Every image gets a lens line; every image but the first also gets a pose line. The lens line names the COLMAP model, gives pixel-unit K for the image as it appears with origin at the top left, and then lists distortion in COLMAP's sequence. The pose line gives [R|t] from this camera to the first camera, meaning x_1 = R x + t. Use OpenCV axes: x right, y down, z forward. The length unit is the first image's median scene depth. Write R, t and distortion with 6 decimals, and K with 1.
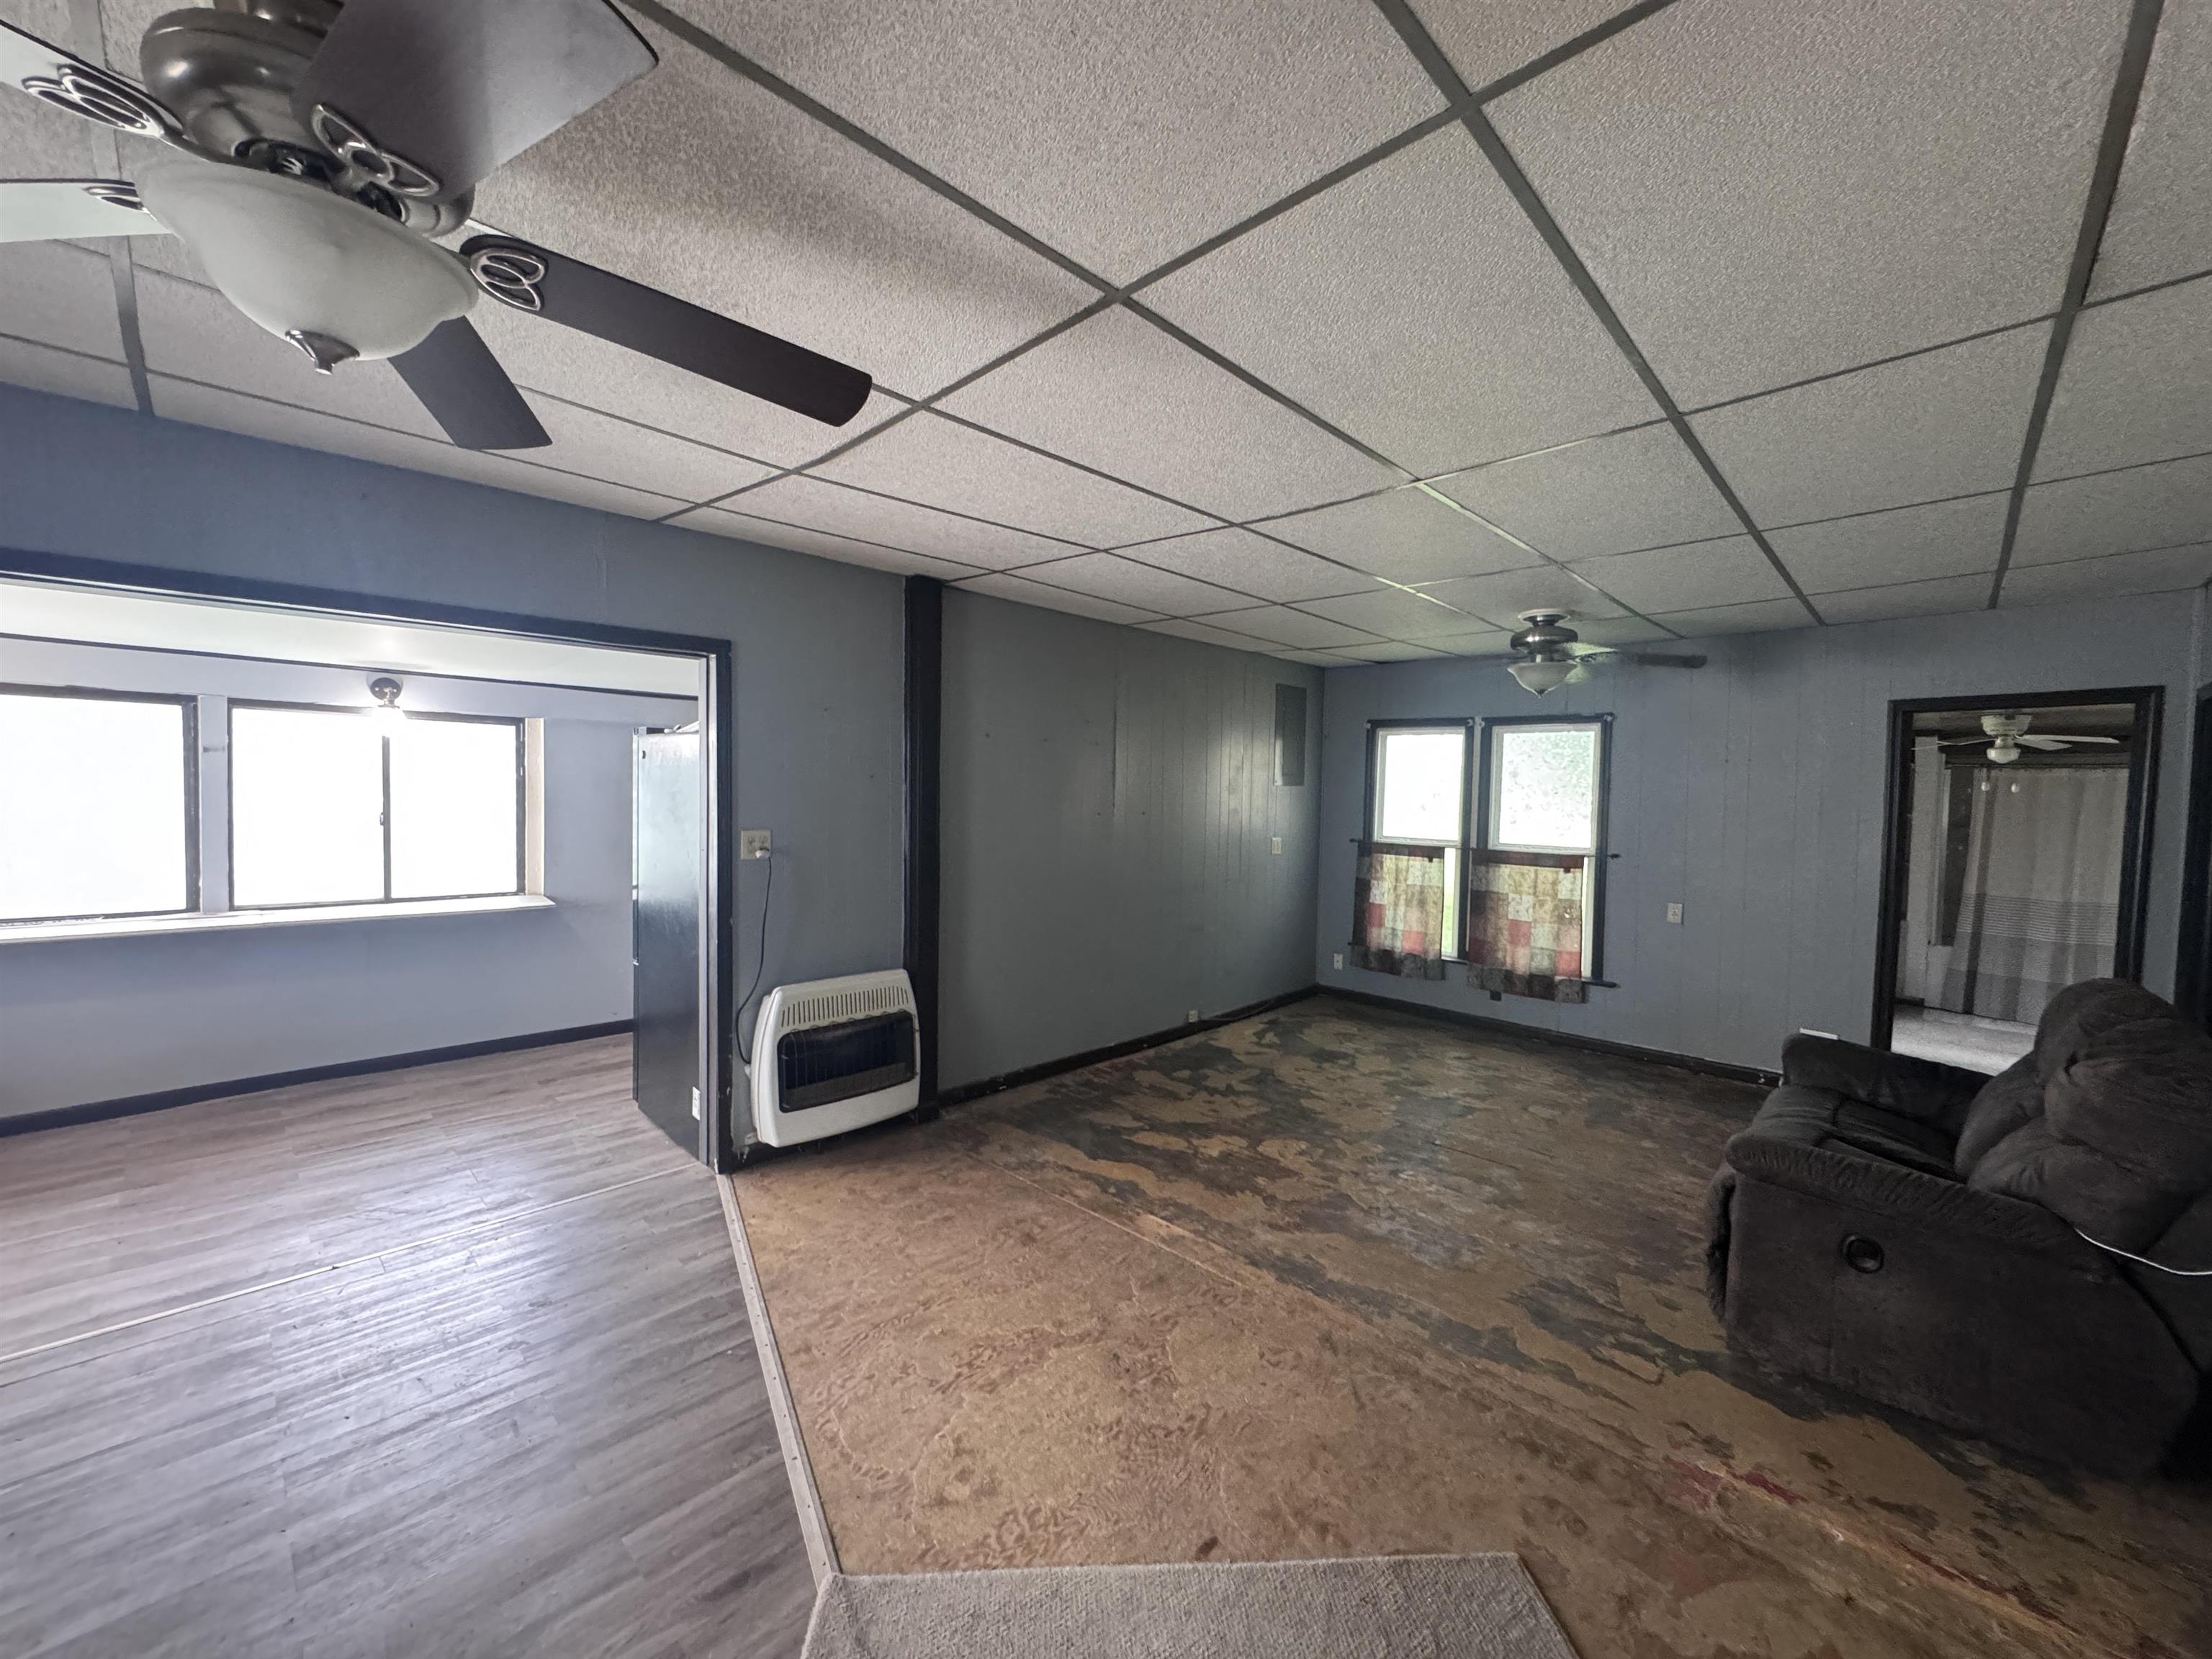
lens RADIAL K [[882.1, 0, 1106.0], [0, 882.1, 829.5], [0, 0, 1]] dist [-0.000966, -0.000419]
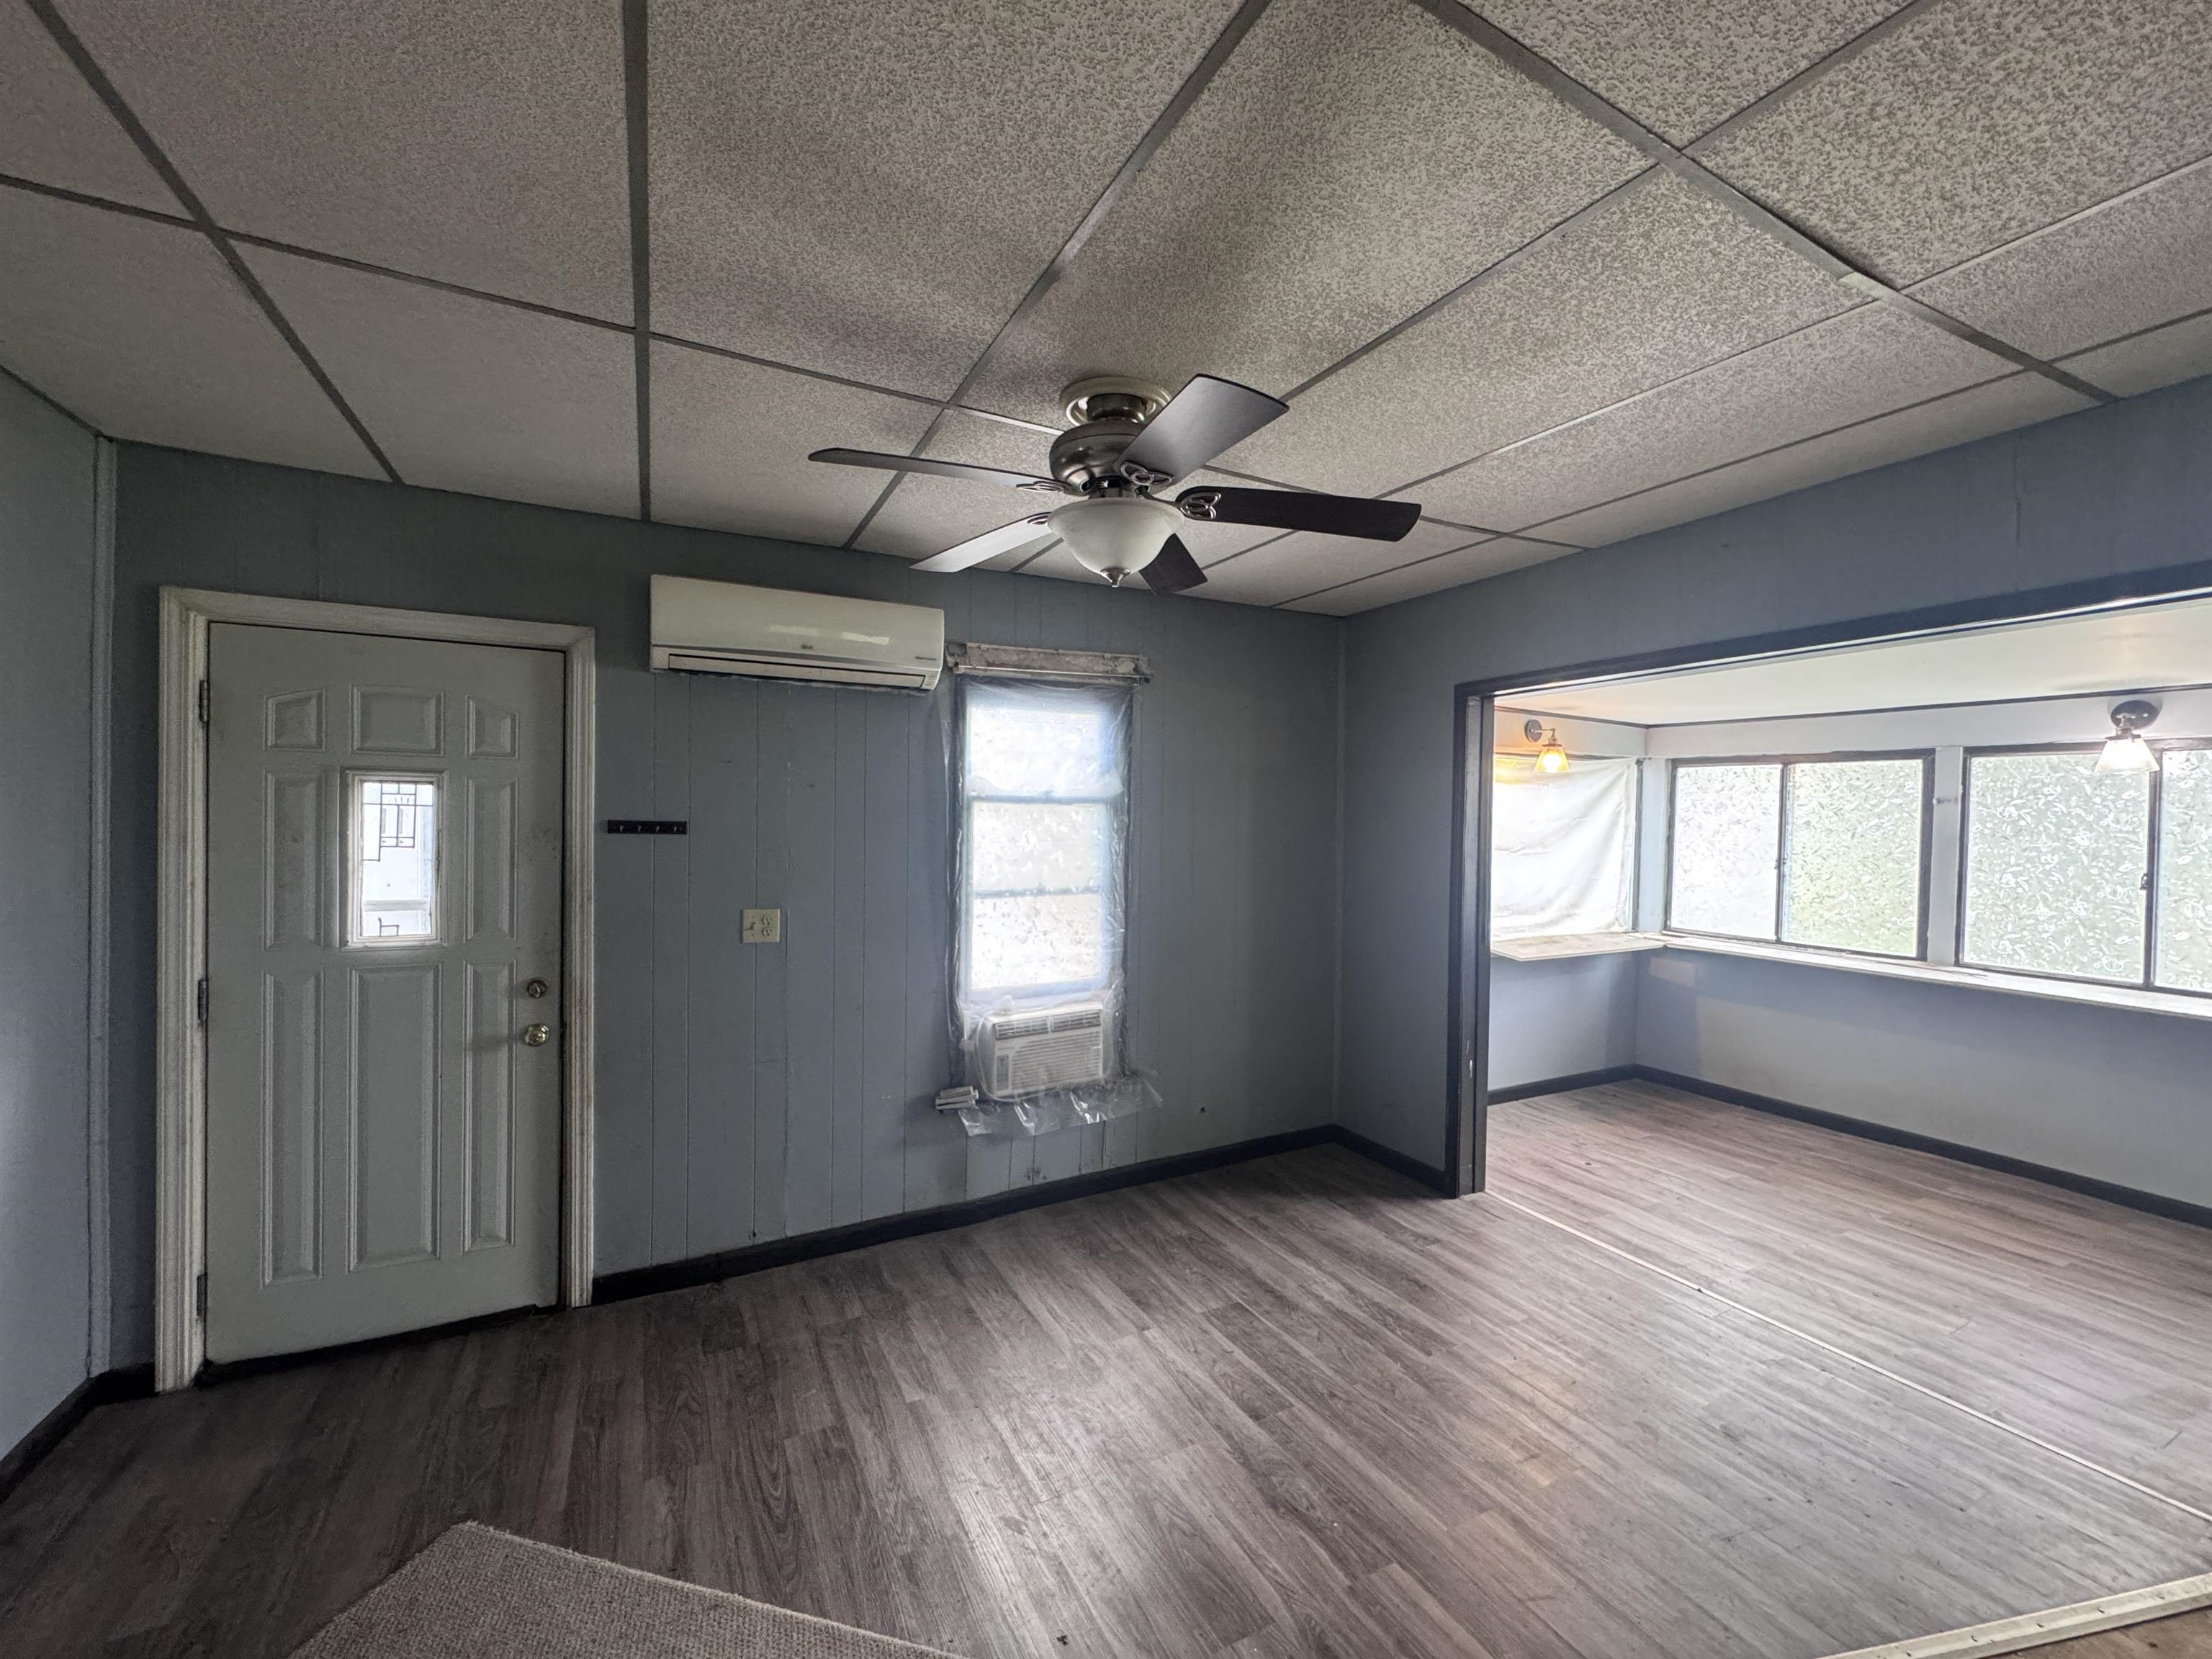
lens RADIAL K [[882.1, 0, 1106.0], [0, 882.1, 829.5], [0, 0, 1]] dist [-0.000966, -0.000419]
pose [[-0.313074, -0.012014, -0.949653, 0.221022], [-0.063435, 0.997952, 0.008288, -0.006572], [0.947608, 0.062836, -0.313195, 0.407846]]
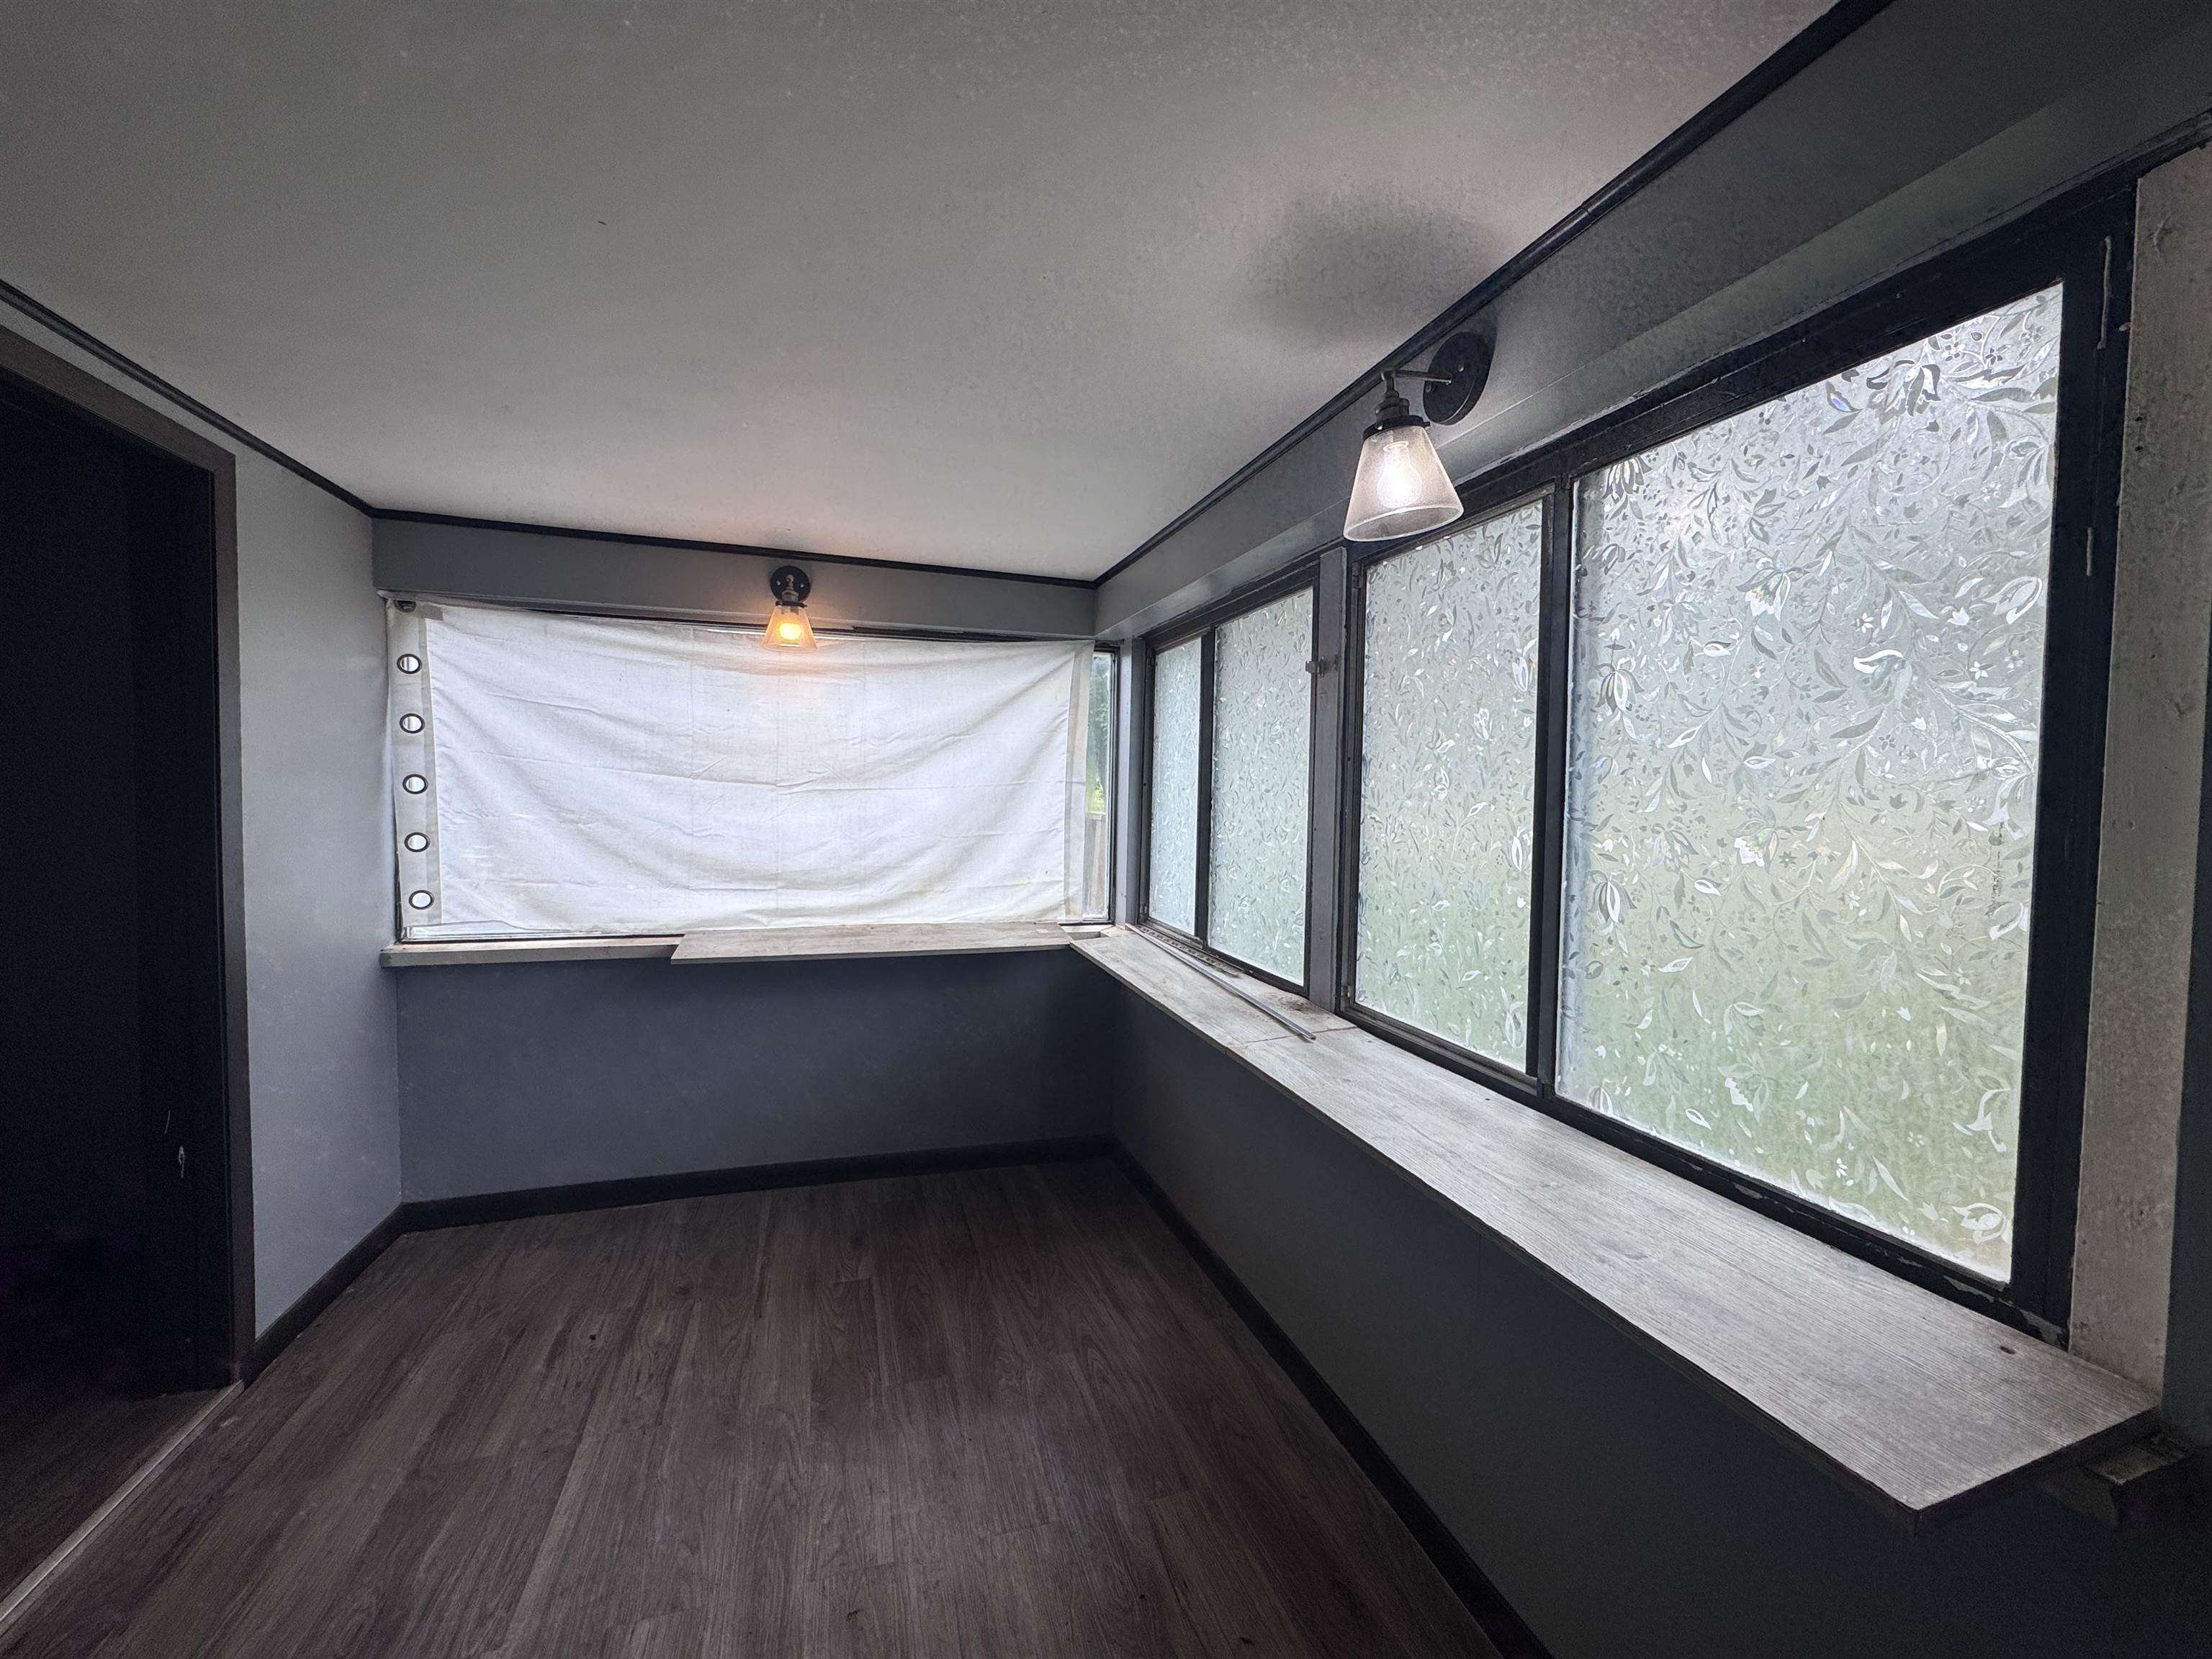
lens RADIAL K [[882.1, 0, 1106.0], [0, 882.1, 829.5], [0, 0, 1]] dist [-0.000966, -0.000419]
pose [[-0.488372, 0.009496, -0.872584, -0.531820], [-0.066793, 0.996601, 0.048229, -0.019083], [0.870076, 0.081836, -0.486077, 1.112391]]
